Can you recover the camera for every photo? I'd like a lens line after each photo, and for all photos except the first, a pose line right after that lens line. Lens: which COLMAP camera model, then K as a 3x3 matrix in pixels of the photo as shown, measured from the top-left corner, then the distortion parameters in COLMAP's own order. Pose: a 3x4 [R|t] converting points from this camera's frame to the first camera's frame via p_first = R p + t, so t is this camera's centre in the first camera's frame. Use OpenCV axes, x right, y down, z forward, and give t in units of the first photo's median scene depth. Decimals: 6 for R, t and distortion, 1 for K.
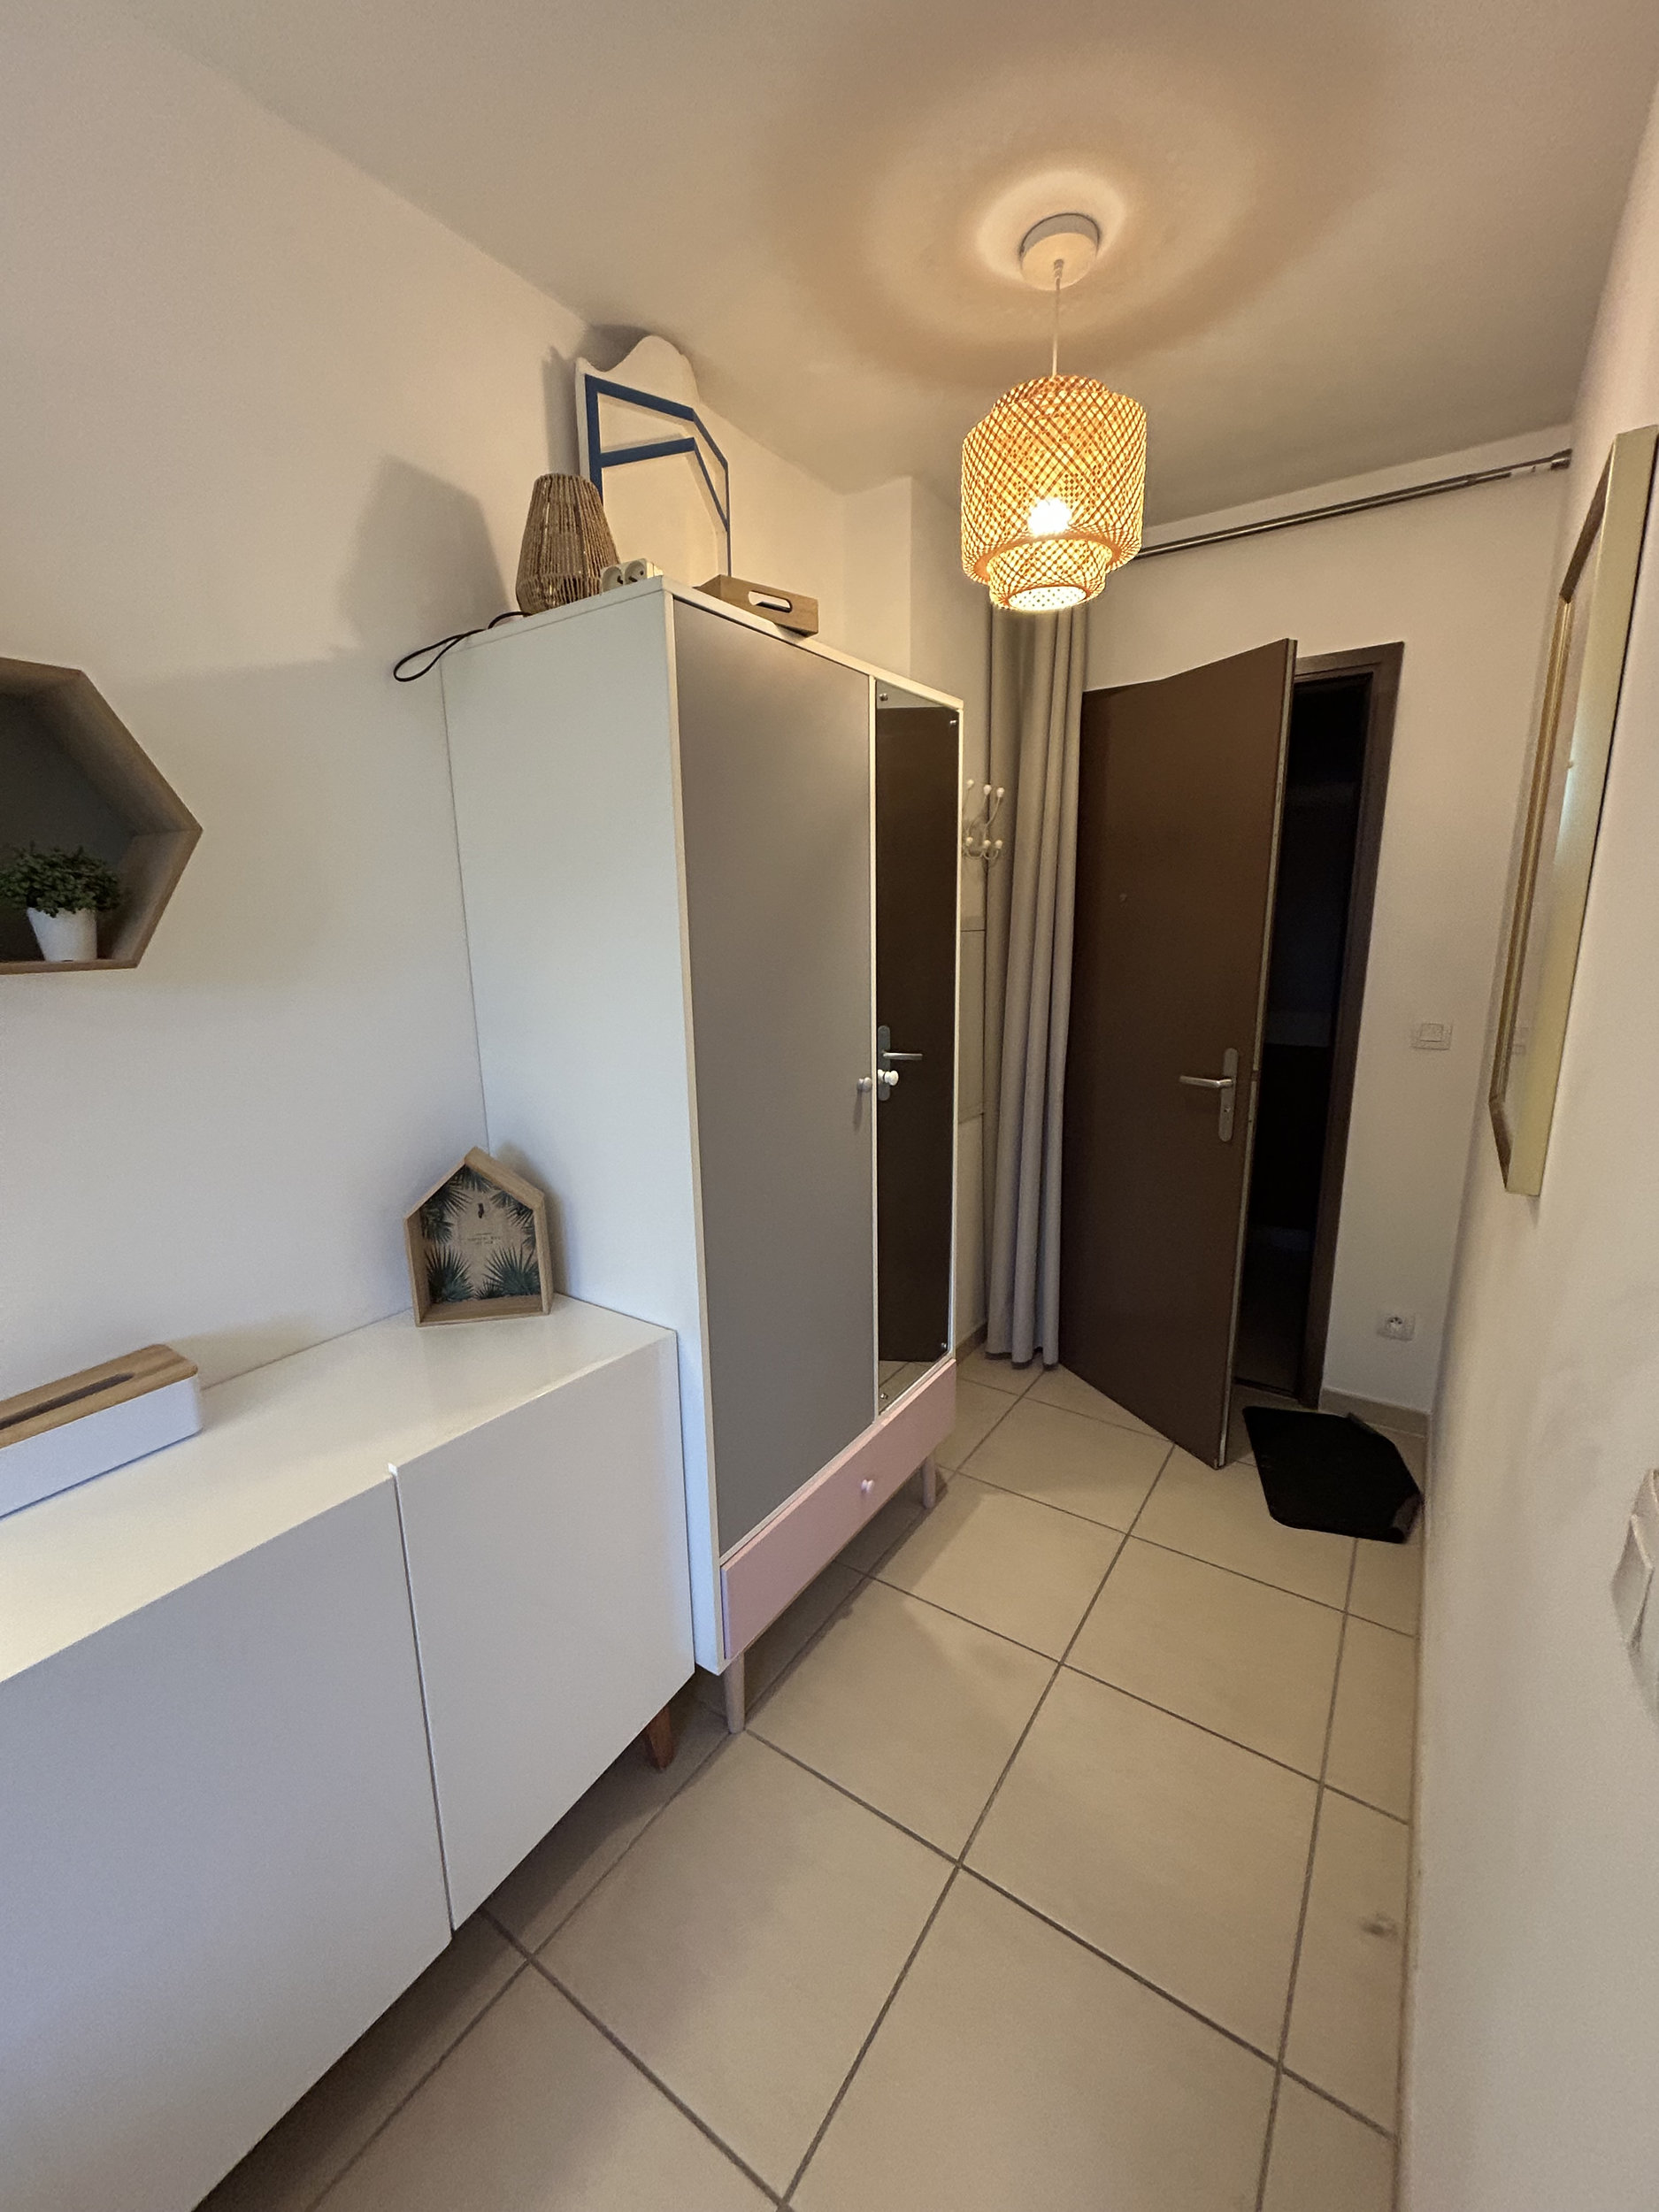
lens RADIAL K [[900.1, 0, 819.5], [0, 900.1, 1108.1], [0, 0, 1]] dist [-0.003027, -0.000121]
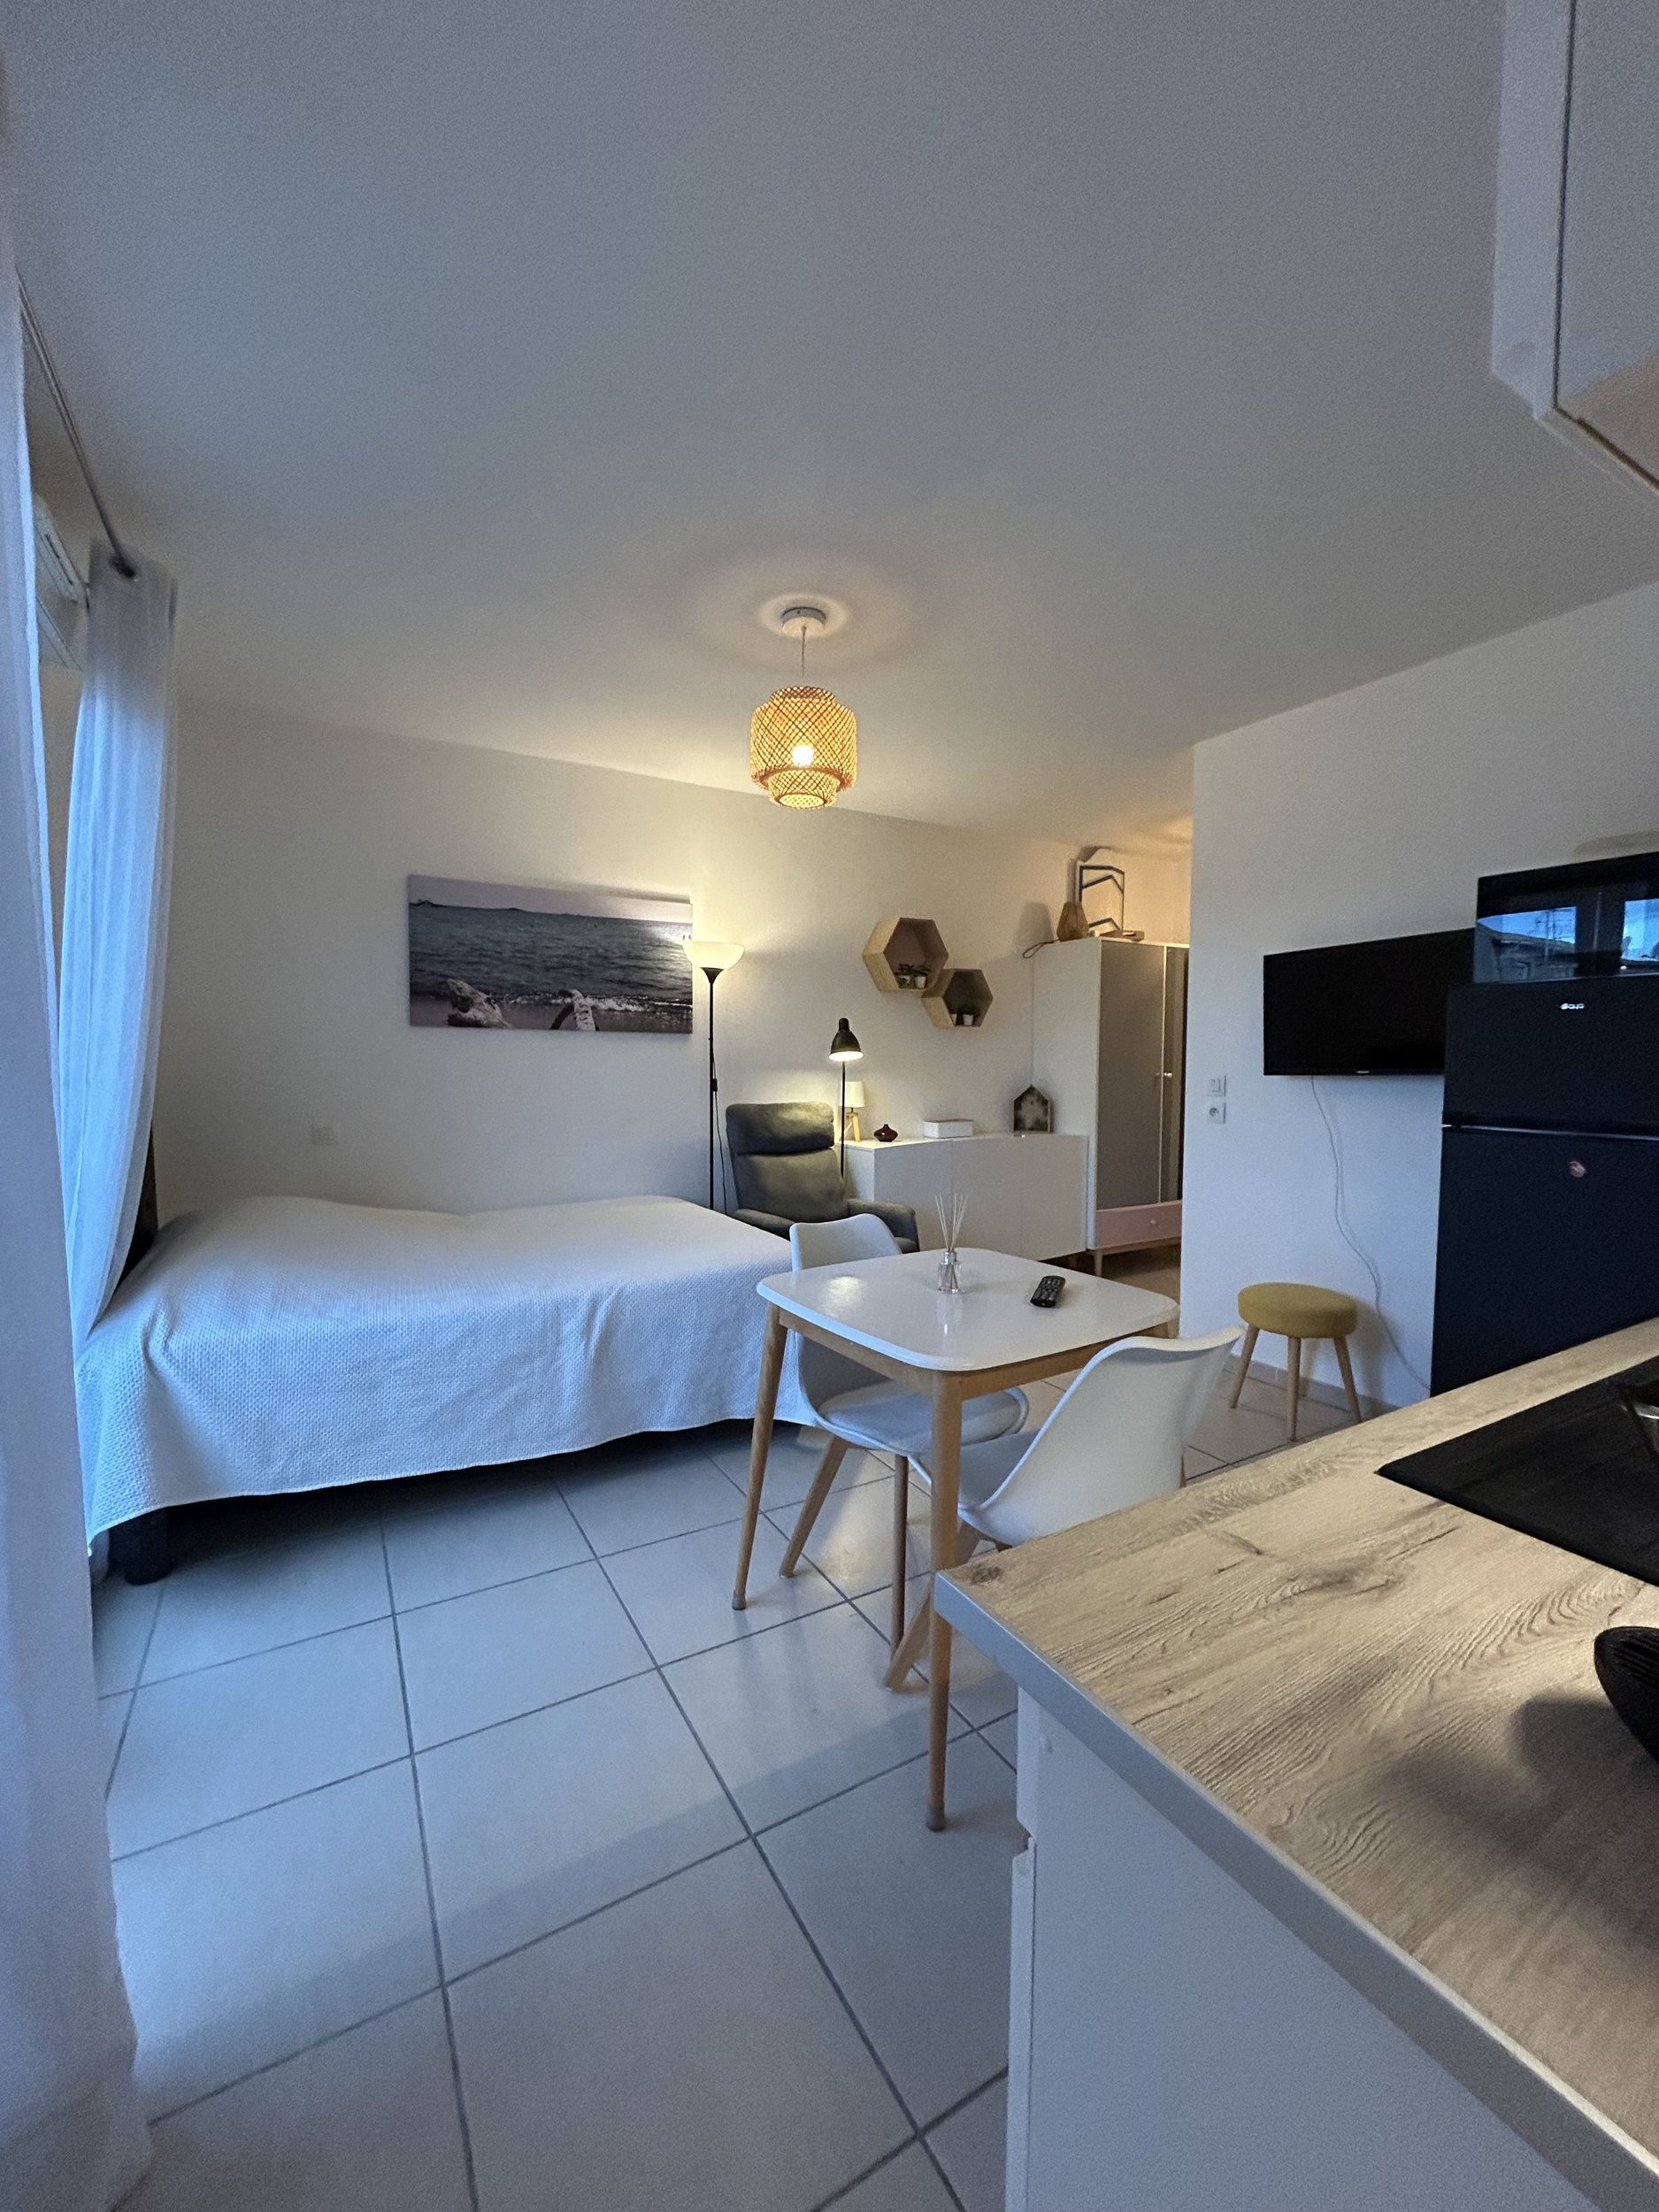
lens RADIAL K [[900.1, 0, 834.8], [0, 900.1, 1100.5], [0, 0, 1]] dist [-0.003027, -0.000121]
pose [[0.899261, 0.040837, -0.435503, 0.439760], [-0.106485, 0.986117, -0.127411, 0.616383], [0.424254, 0.160950, 0.891125, -2.361009]]
